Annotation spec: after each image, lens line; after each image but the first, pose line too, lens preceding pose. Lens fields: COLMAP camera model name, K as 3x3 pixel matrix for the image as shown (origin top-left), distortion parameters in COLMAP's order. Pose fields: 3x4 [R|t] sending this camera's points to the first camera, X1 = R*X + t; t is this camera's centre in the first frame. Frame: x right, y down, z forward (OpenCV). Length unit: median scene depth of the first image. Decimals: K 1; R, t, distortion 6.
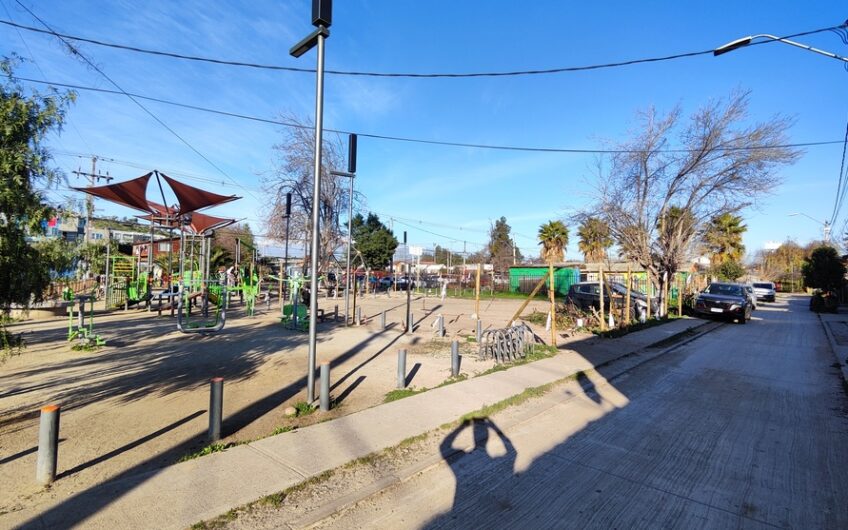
lens RADIAL K [[431.9, 0, 427.1], [0, 431.9, 258.2], [0, 0, 1]] dist [0.021542, -0.010397]
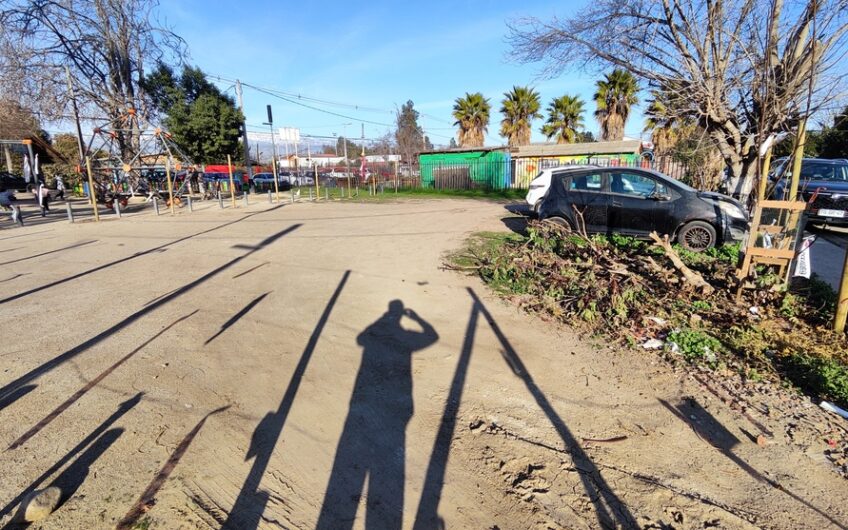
lens RADIAL K [[431.9, 0, 427.1], [0, 431.9, 258.2], [0, 0, 1]] dist [0.021542, -0.010397]
pose [[0.978110, -0.077585, 0.193082, 0.037048], [0.029028, 0.969692, 0.242599, 0.011430], [-0.206053, -0.231684, 0.950718, 0.198421]]
